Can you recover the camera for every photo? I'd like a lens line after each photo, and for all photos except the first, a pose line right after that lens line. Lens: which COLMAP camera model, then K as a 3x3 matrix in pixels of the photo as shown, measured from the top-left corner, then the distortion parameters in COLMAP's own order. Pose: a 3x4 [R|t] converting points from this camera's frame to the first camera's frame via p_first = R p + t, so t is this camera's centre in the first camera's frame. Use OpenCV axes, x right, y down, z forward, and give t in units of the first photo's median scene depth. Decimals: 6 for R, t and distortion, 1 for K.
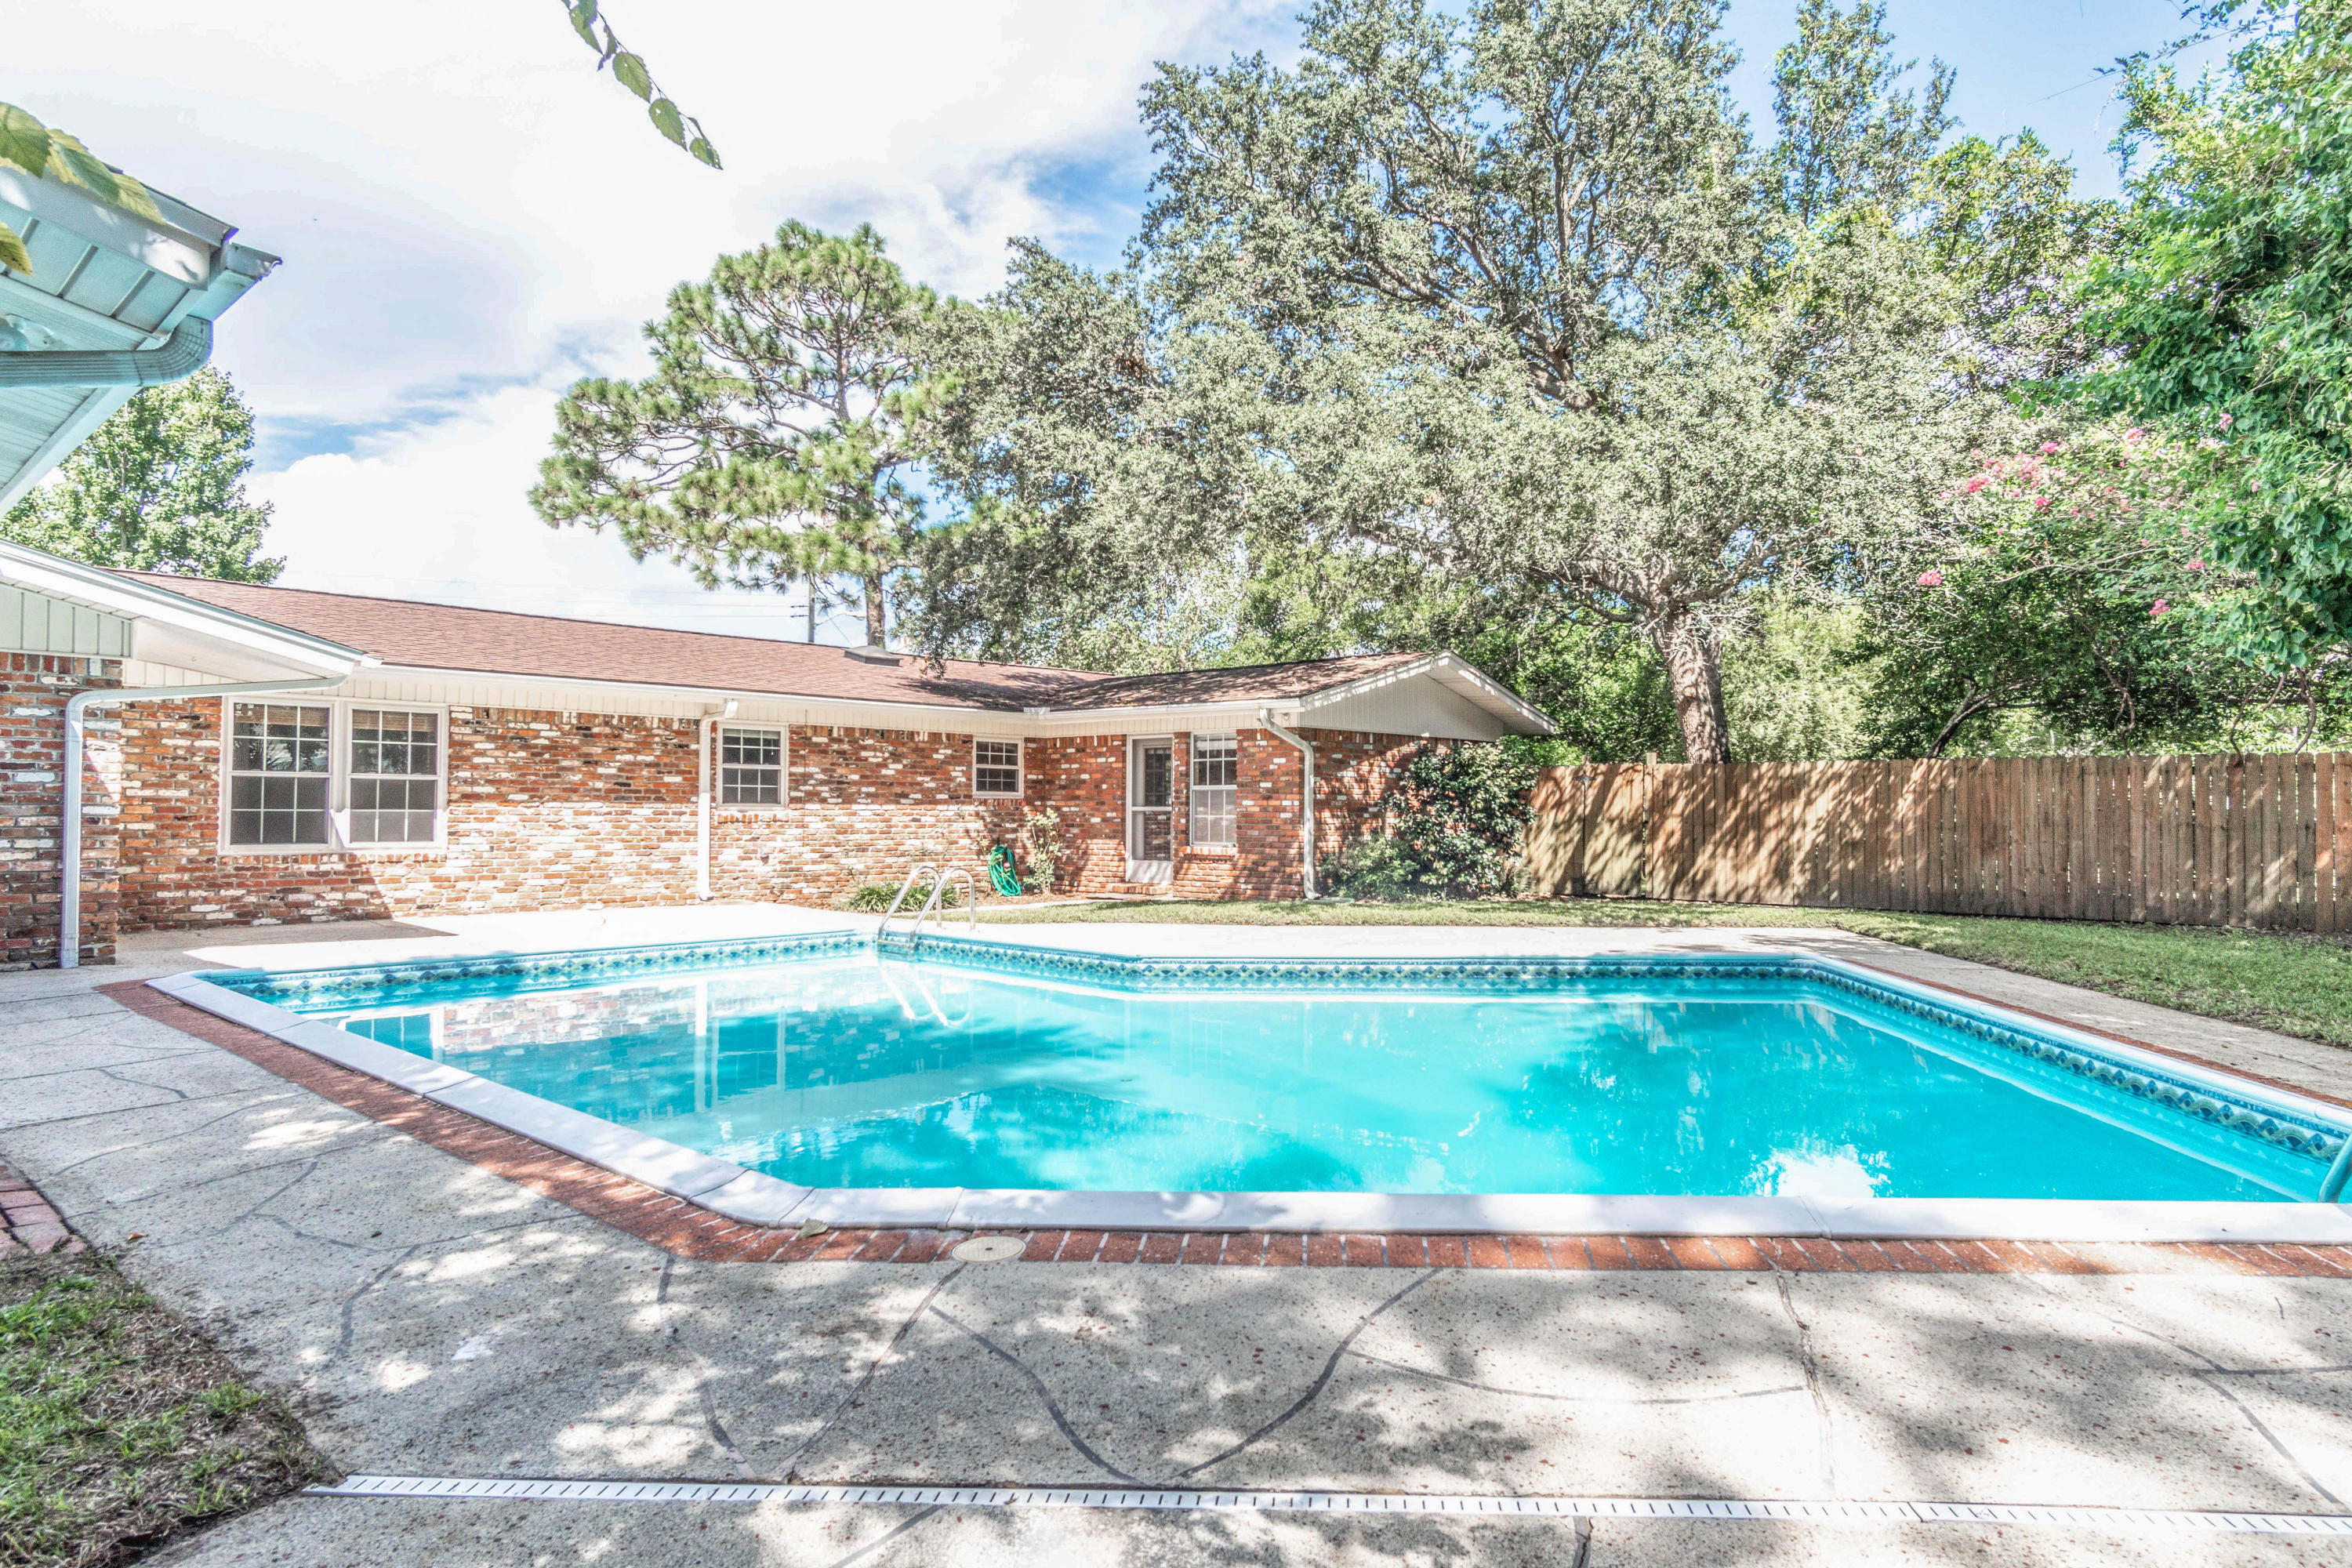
lens RADIAL K [[1438.9, 0, 1176.0], [0, 1438.9, 784.0], [0, 0, 1]] dist [0.003418, 0.001033]
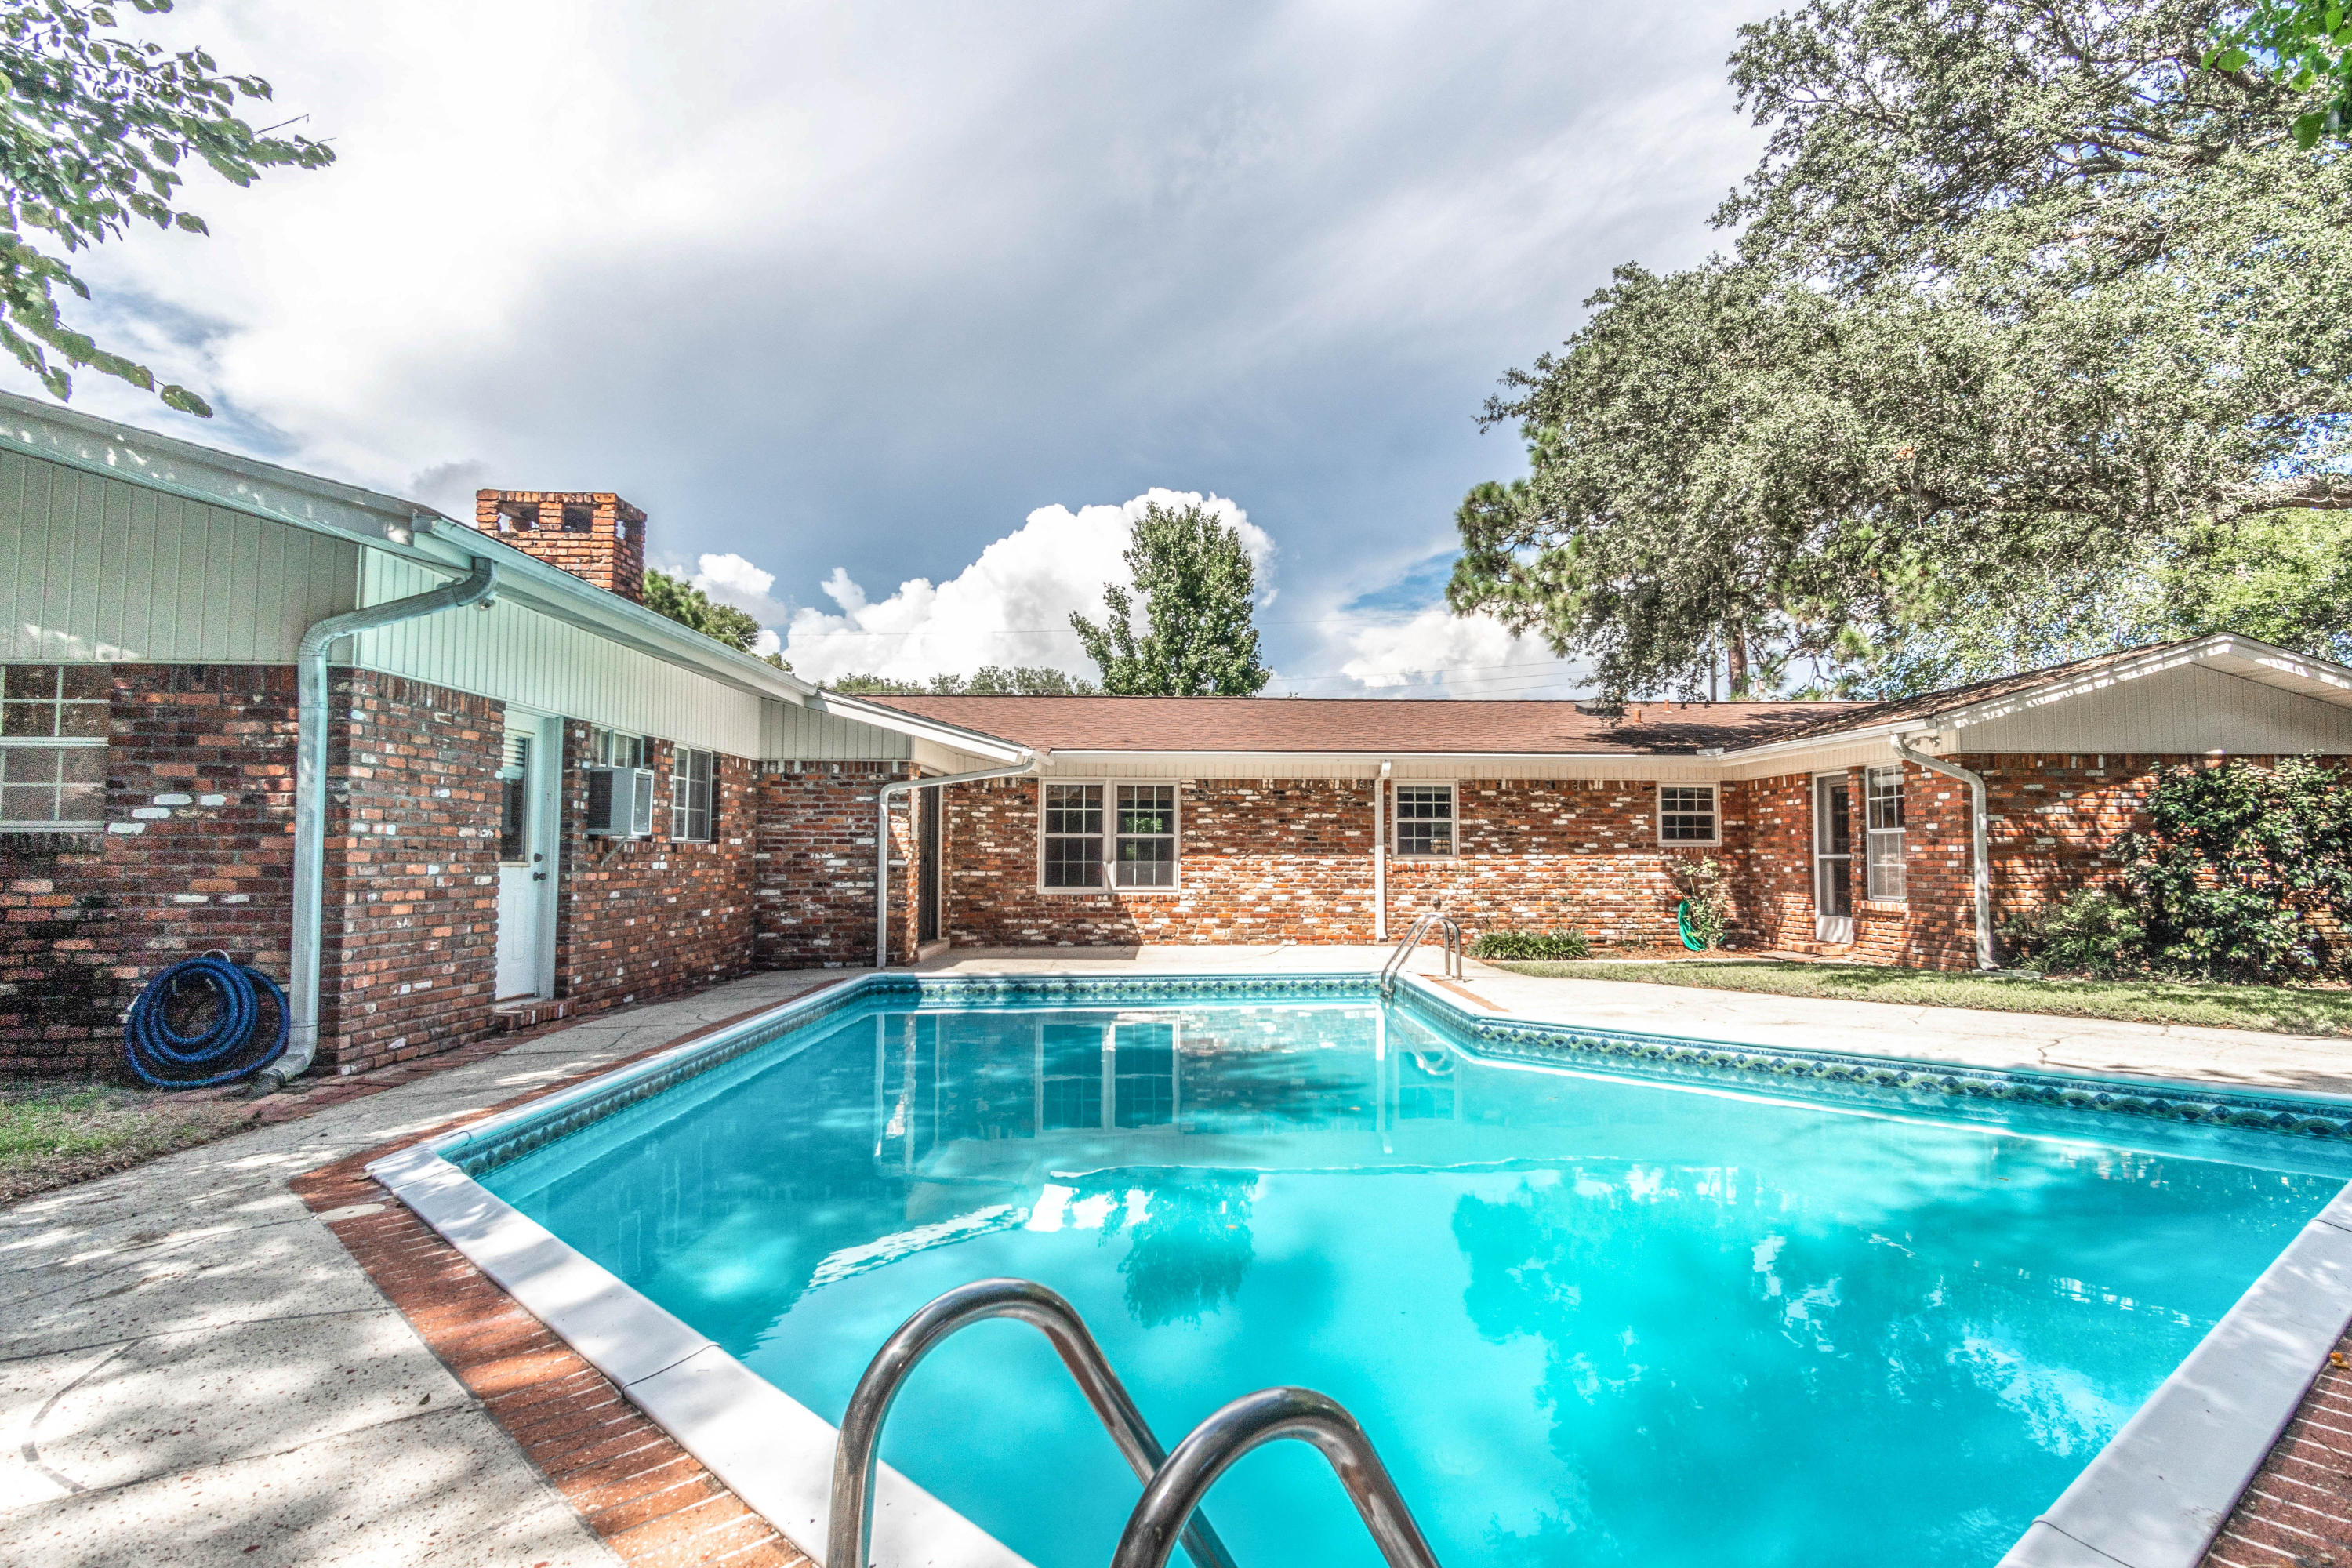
lens RADIAL K [[1314.5, 0, 1176.0], [0, 1314.5, 784.0], [0, 0, 1]] dist [0.005407, 0.001691]
pose [[0.699758, -0.045702, -0.712916, 0.299491], [0.017461, 0.998748, -0.046886, 0.004066], [0.714166, 0.020361, 0.699680, 0.174176]]
